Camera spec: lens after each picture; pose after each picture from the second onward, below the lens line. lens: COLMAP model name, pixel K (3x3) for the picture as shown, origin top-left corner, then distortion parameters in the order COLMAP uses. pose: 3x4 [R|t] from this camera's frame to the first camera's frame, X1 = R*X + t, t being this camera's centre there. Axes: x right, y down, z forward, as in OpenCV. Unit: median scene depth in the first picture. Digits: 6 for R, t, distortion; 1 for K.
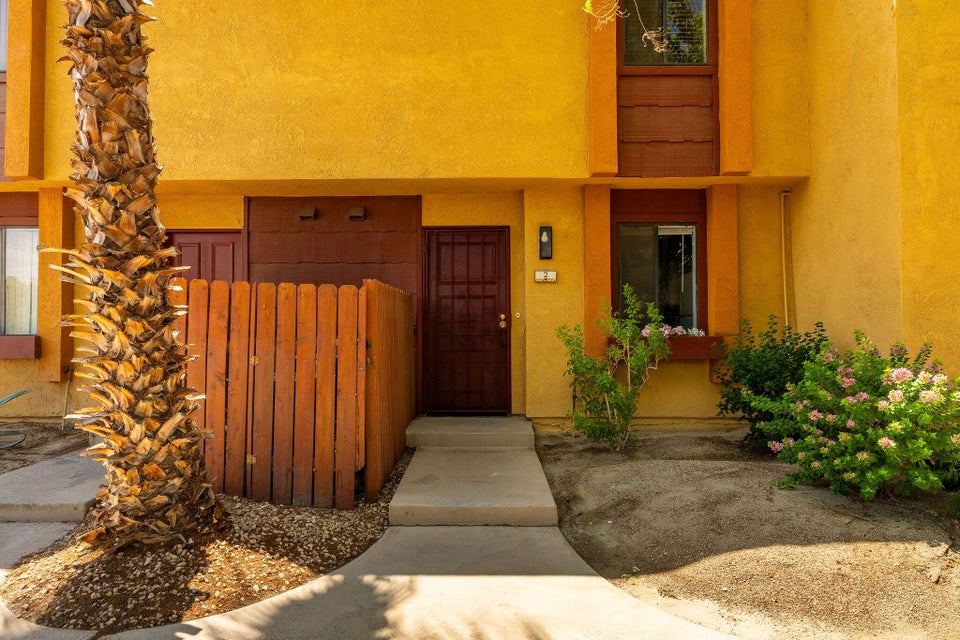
lens RADIAL K [[645.8, 0, 480.0], [0, 645.8, 320.0], [0, 0, 1]] dist [-0.005693, 0.002419]
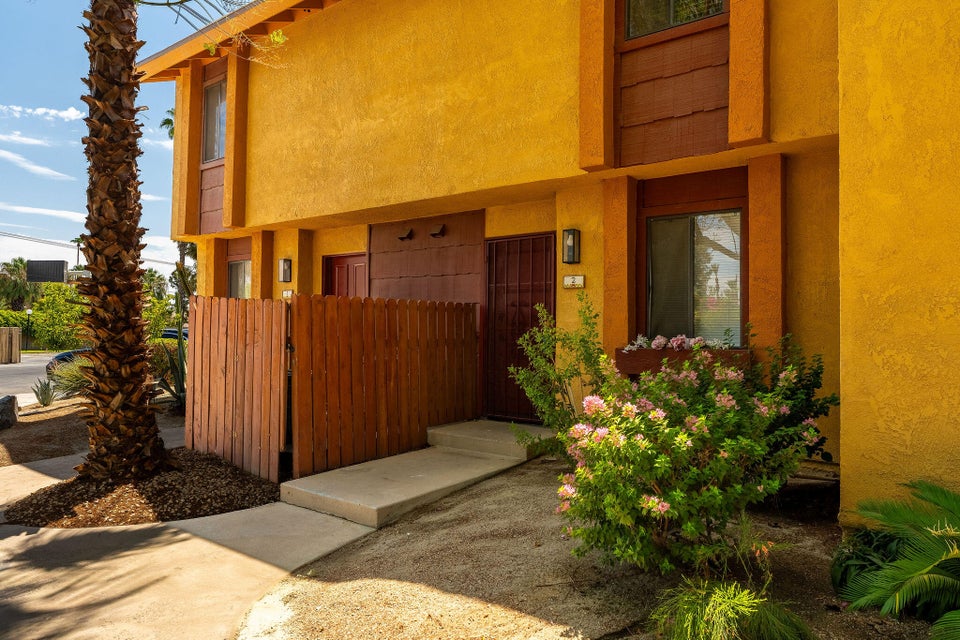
lens RADIAL K [[632.2, 0, 480.0], [0, 632.2, 320.0], [0, 0, 1]] dist [-0.002344, 0.002156]
pose [[0.807076, -0.001393, -0.590446, 0.580032], [-0.003291, 0.999971, -0.006859, -0.005725], [0.590439, 0.007479, 0.807048, 0.189077]]
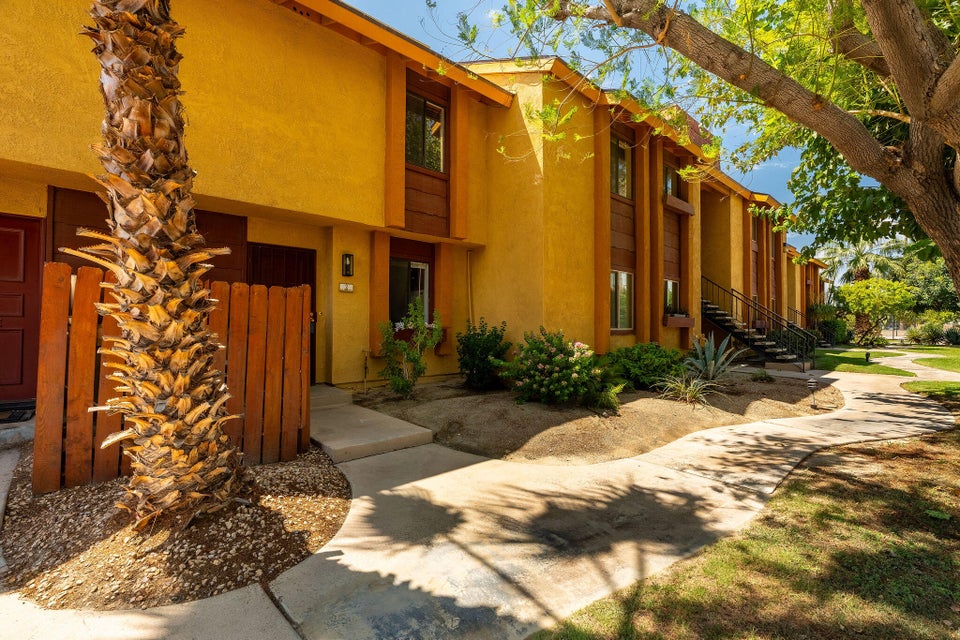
lens RADIAL K [[428.4, 0, 480.0], [0, 428.4, 320.0], [0, 0, 1]] dist [-0.003037, -0.000001]
pose [[0.727752, 0.016553, 0.685641, -0.376181], [-0.018783, 0.999815, -0.004201, 0.005076], [-0.685583, -0.009821, 0.727928, 0.081337]]
